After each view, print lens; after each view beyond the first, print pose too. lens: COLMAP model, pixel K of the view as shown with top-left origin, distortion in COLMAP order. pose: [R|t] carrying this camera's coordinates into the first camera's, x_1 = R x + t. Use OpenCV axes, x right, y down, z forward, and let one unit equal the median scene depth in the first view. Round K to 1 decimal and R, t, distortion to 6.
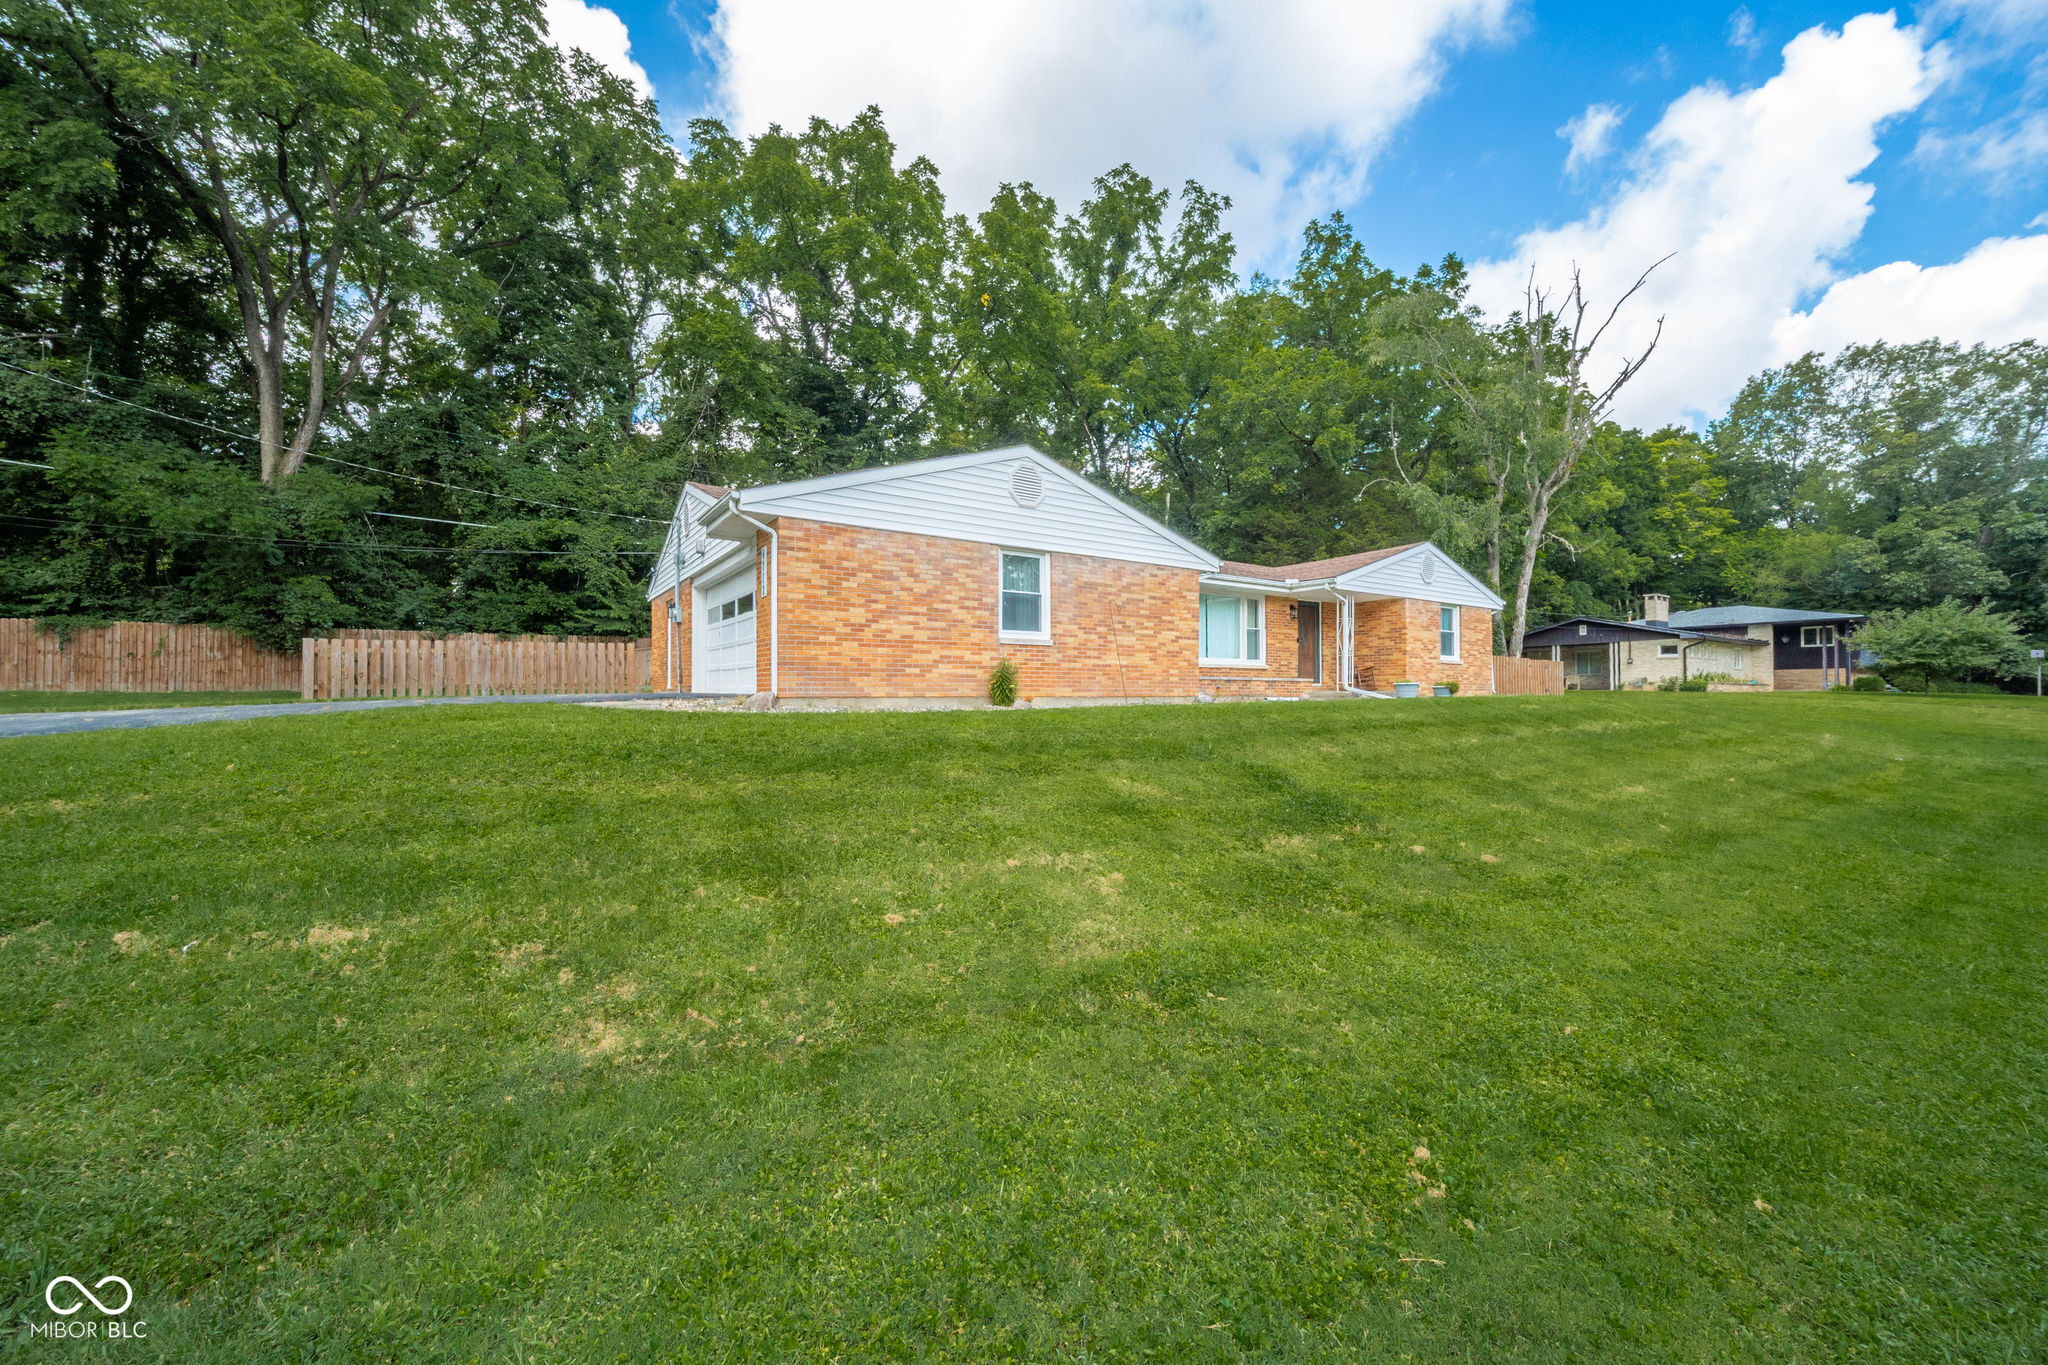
lens RADIAL K [[748.8, 0, 1021.5], [0, 748.8, 671.9], [0, 0, 1]] dist [-0.001287, -0.000062]
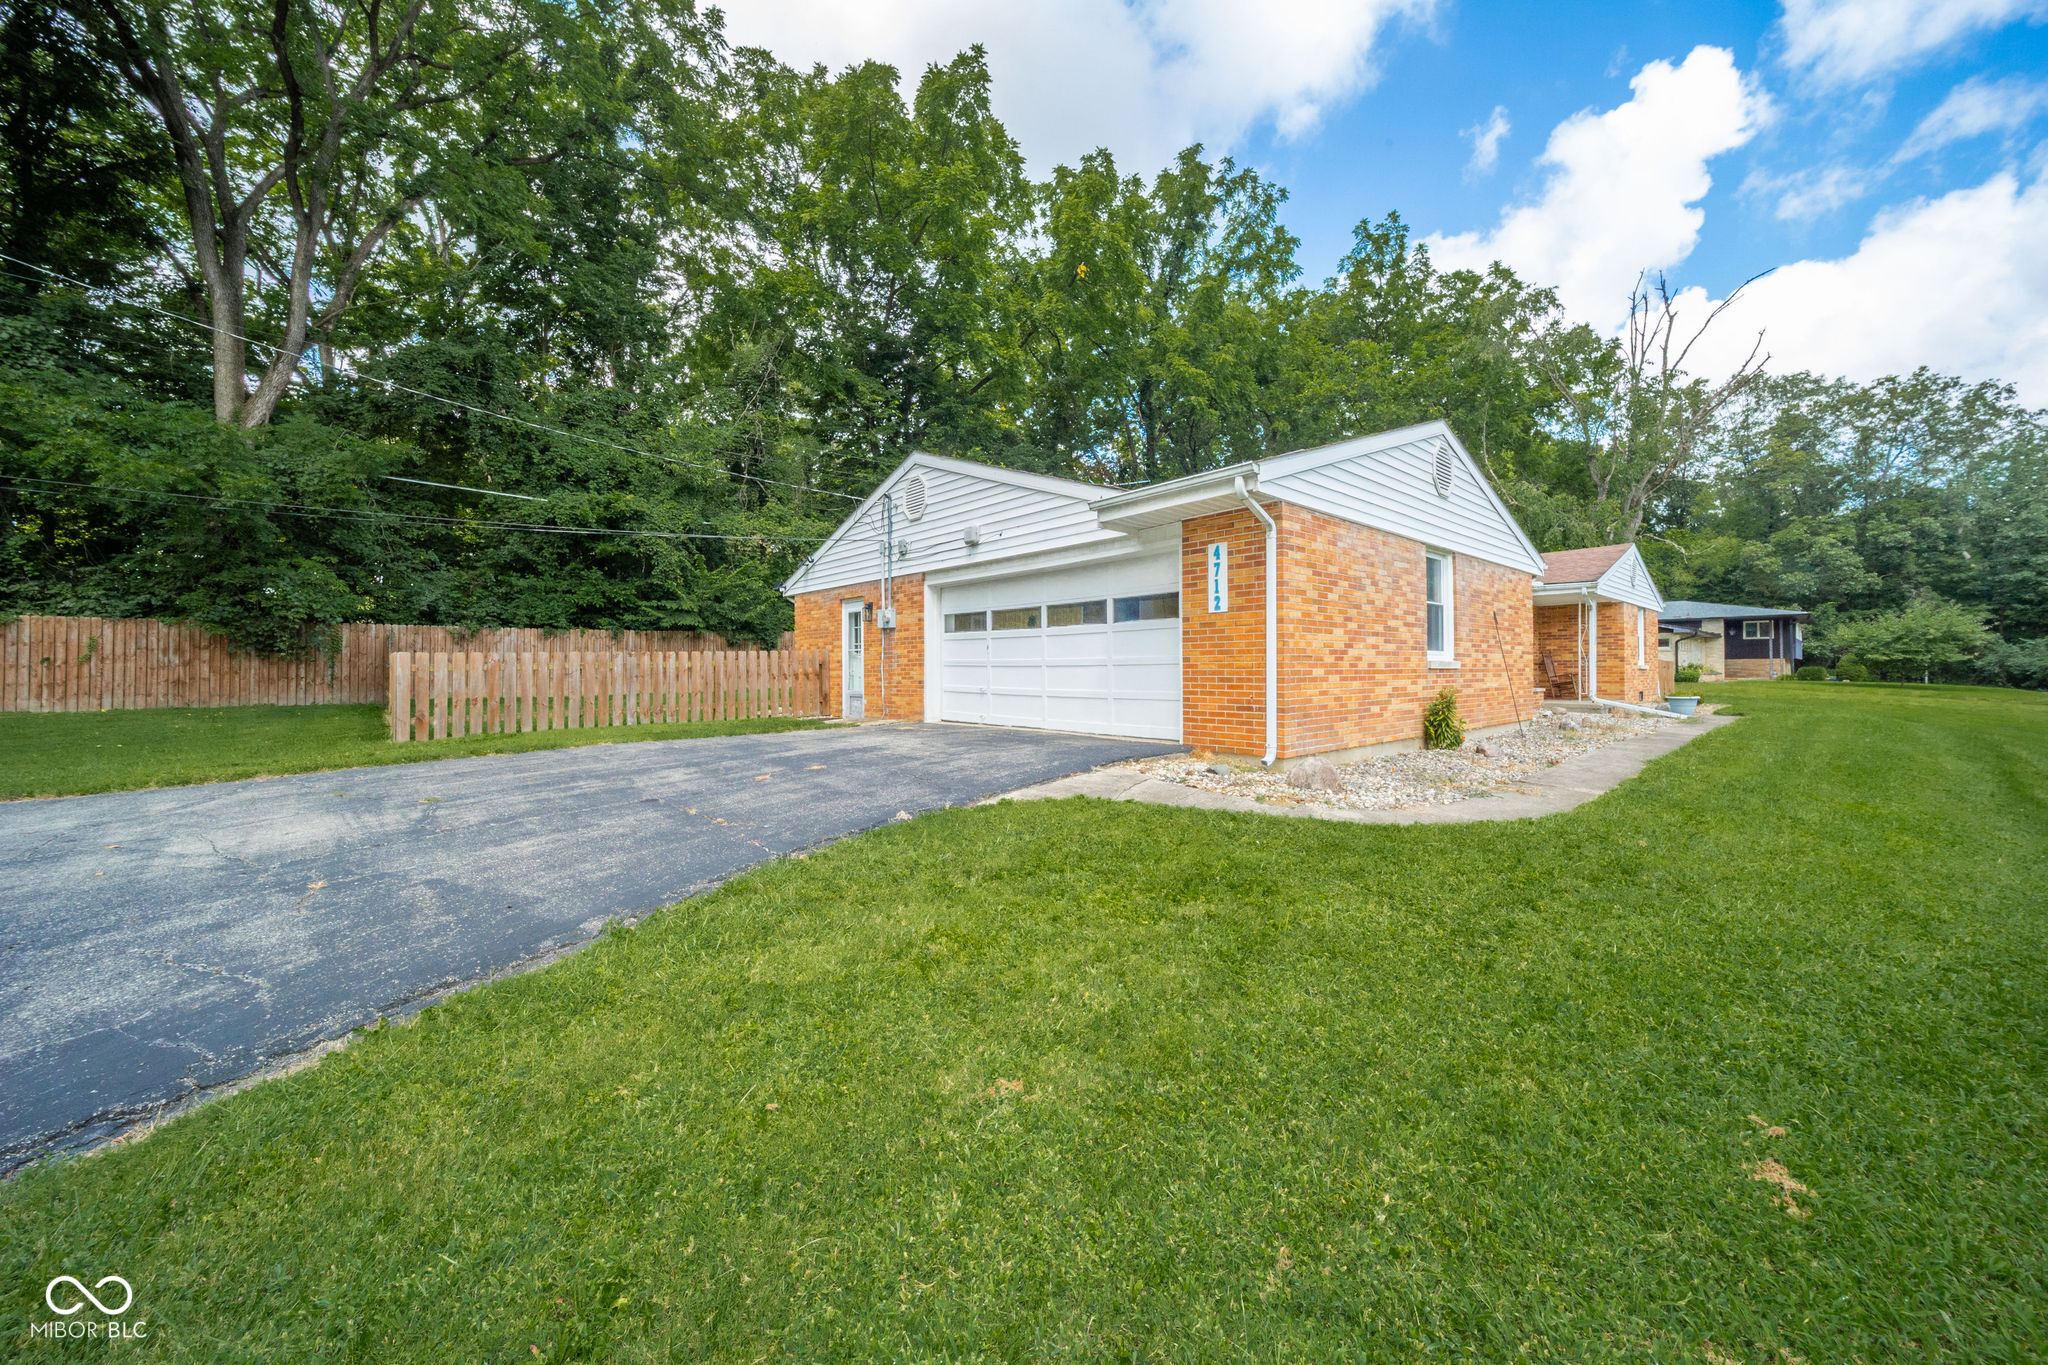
lens RADIAL K [[728.5, 0, 1078.5], [0, 728.5, 656.8], [0, 0, 1]] dist [-0.001021, -0.000476]
pose [[0.991211, 0.000240, 0.132288, -0.216939], [-0.000643, 0.999995, 0.003005, -0.022750], [-0.132286, -0.003063, 0.991207, 0.123652]]
